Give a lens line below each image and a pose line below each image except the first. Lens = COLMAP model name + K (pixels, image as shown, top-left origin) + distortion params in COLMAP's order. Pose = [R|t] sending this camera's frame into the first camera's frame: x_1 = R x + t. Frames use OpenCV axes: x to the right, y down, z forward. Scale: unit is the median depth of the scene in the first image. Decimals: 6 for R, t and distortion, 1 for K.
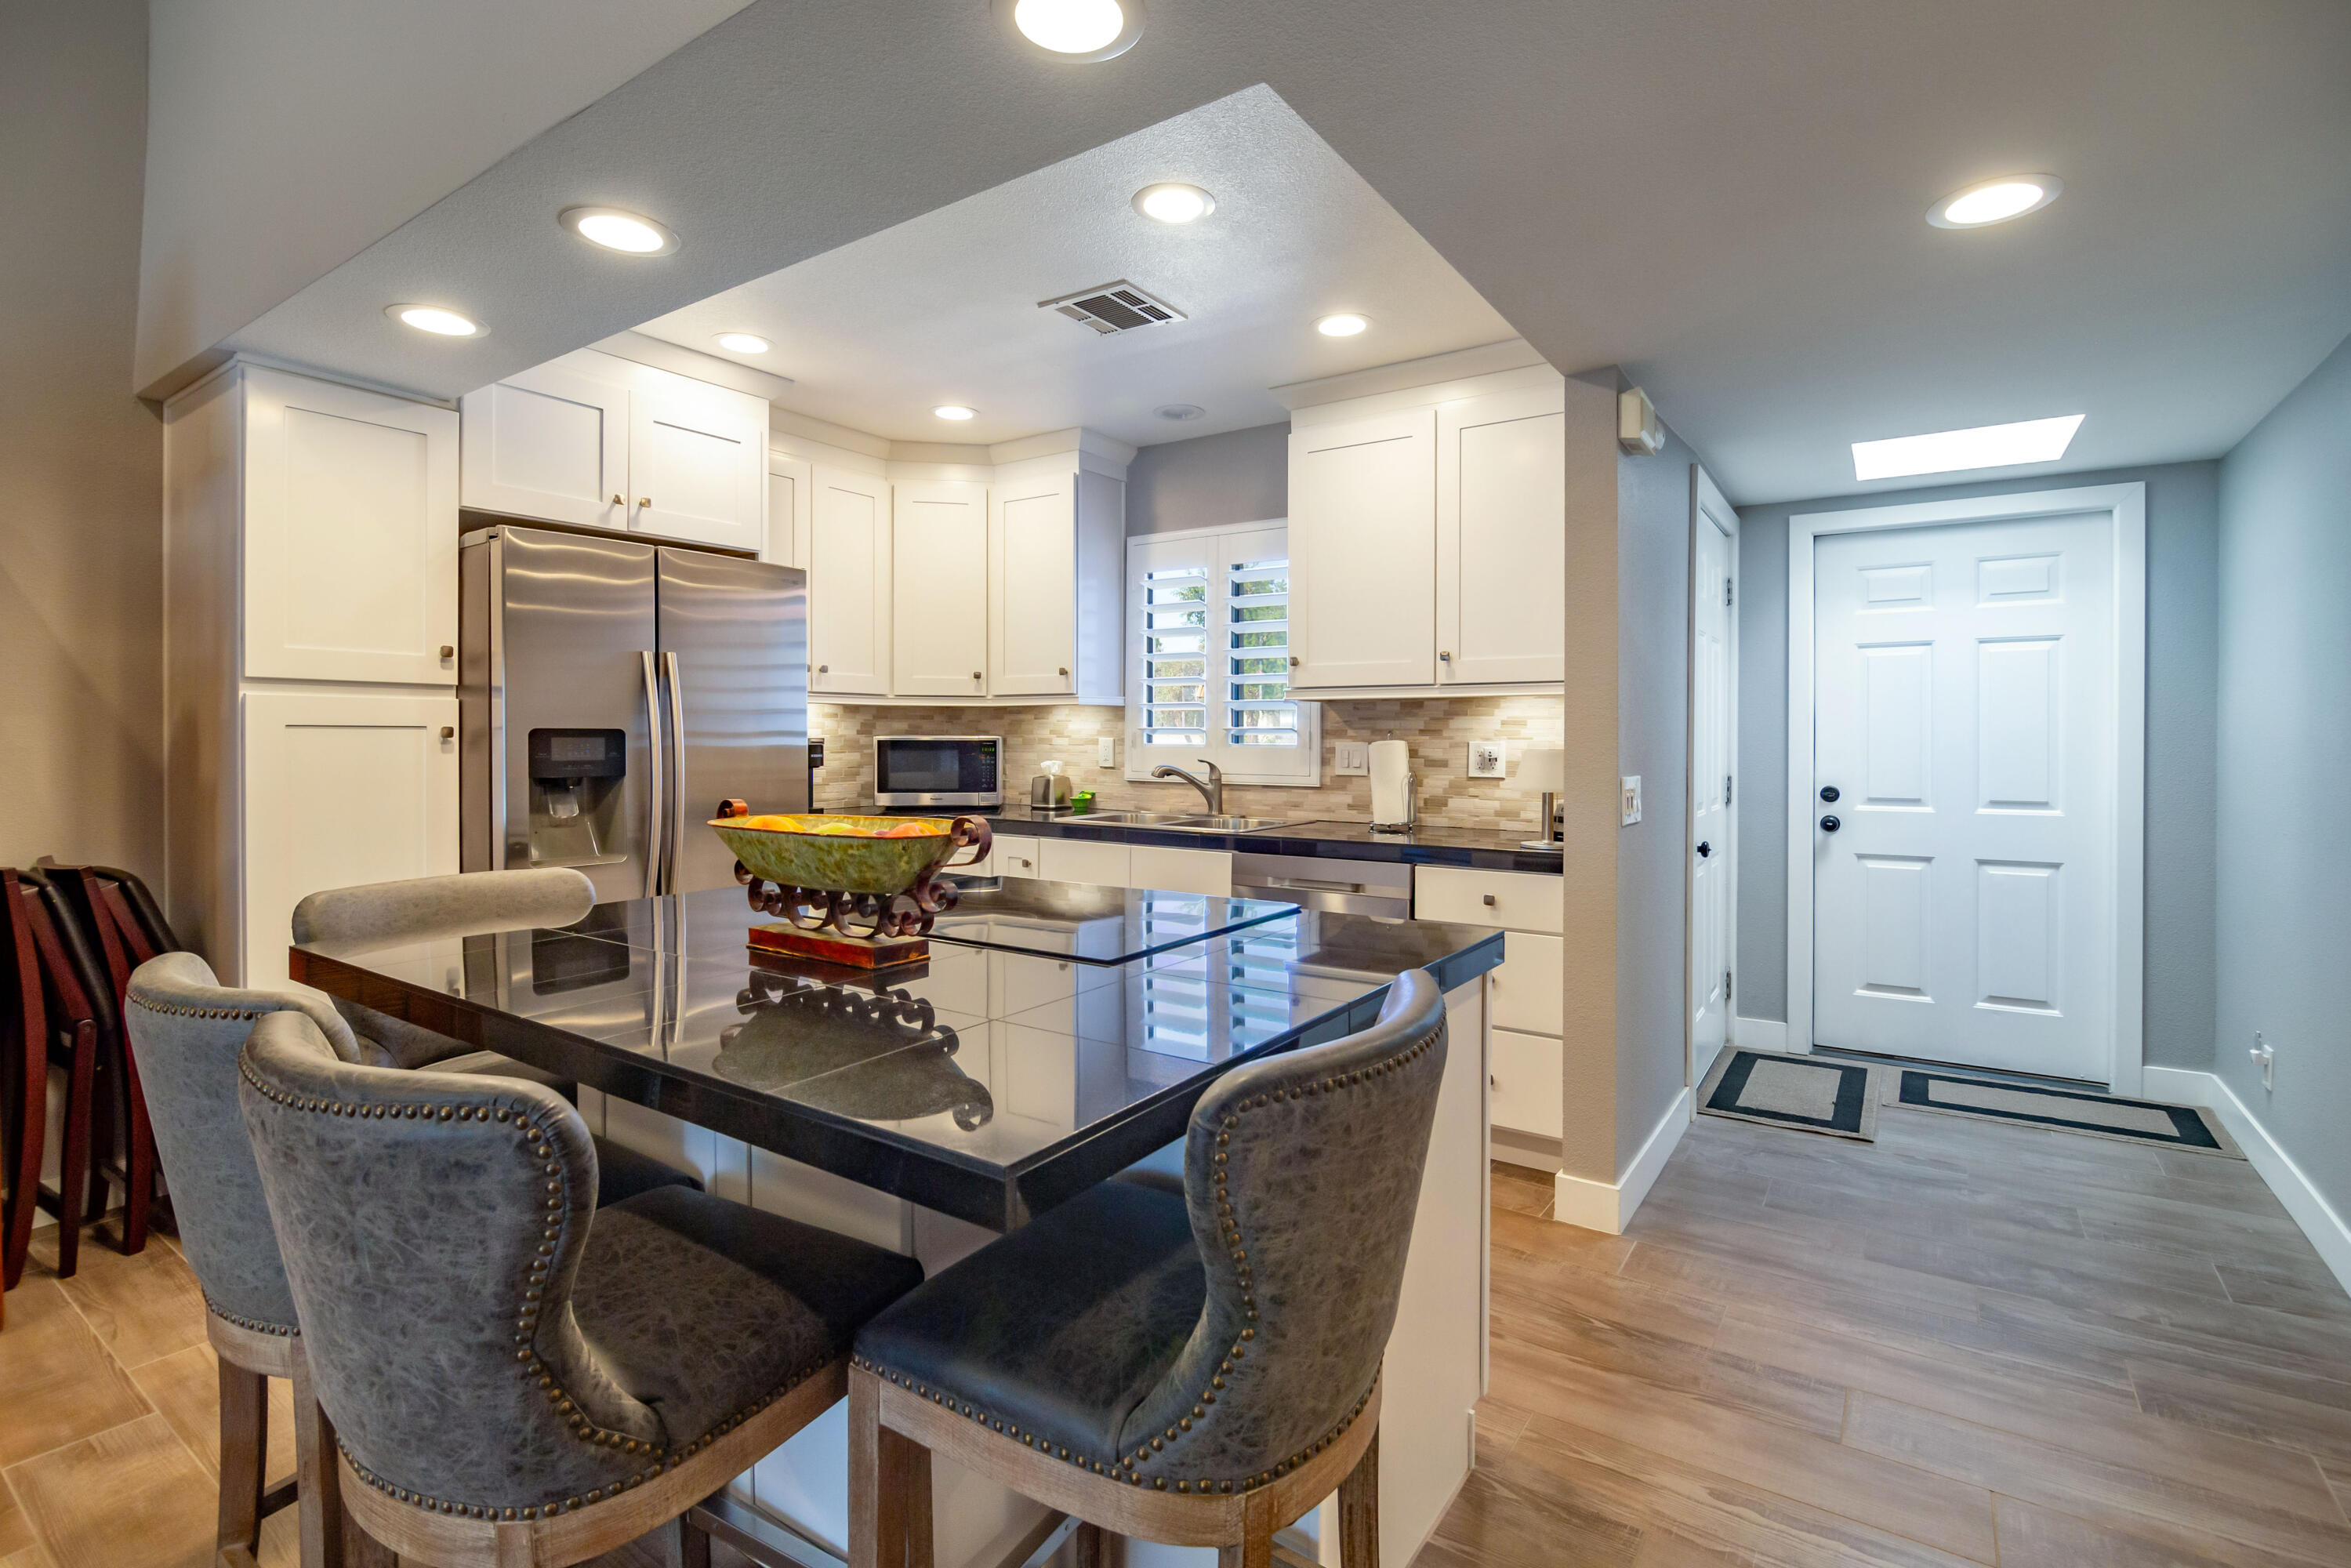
lens RADIAL K [[1066.9, 0, 1180.5], [0, 1066.9, 738.2], [0, 0, 1]] dist [-0.000376, -0.000073]
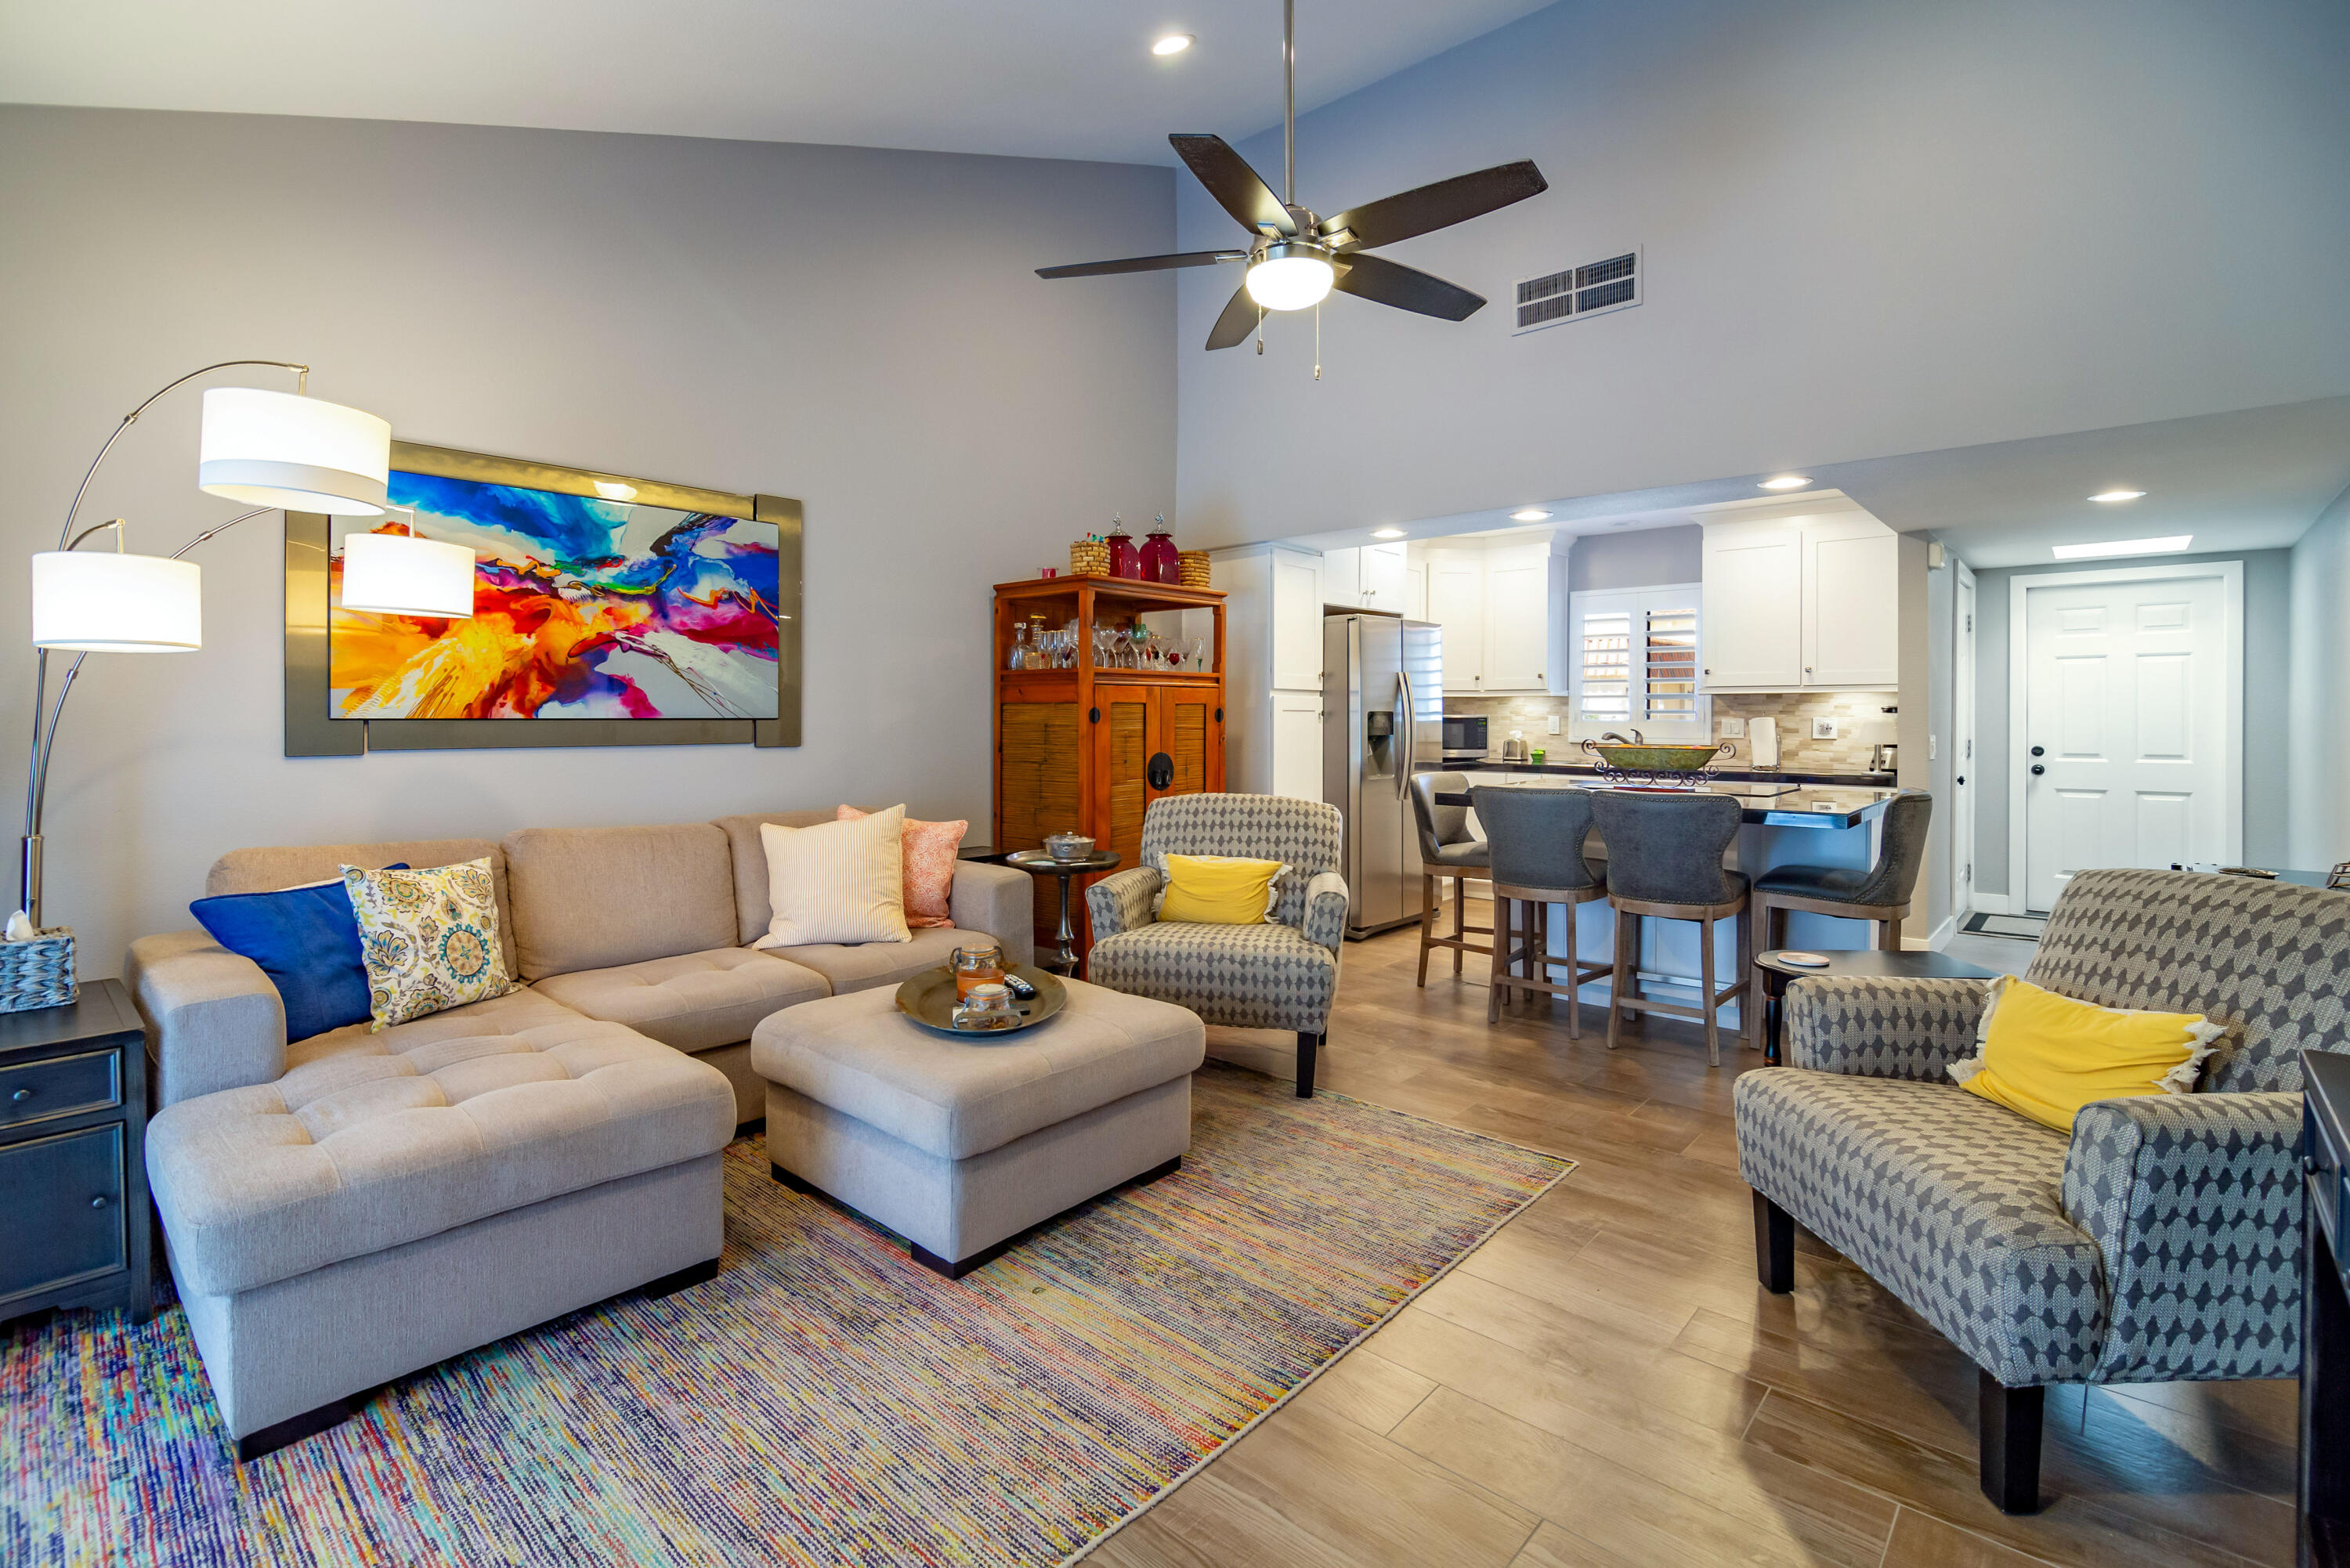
lens RADIAL K [[1063.8, 0, 1183.8], [0, 1063.8, 719.6], [0, 0, 1]] dist [-0.012340, 0.000034]
pose [[0.992993, -0.000865, -0.118173, -0.523610], [0.000989, 0.999999, 0.000986, 0.003151], [0.118172, -0.001096, 0.992993, -0.794329]]
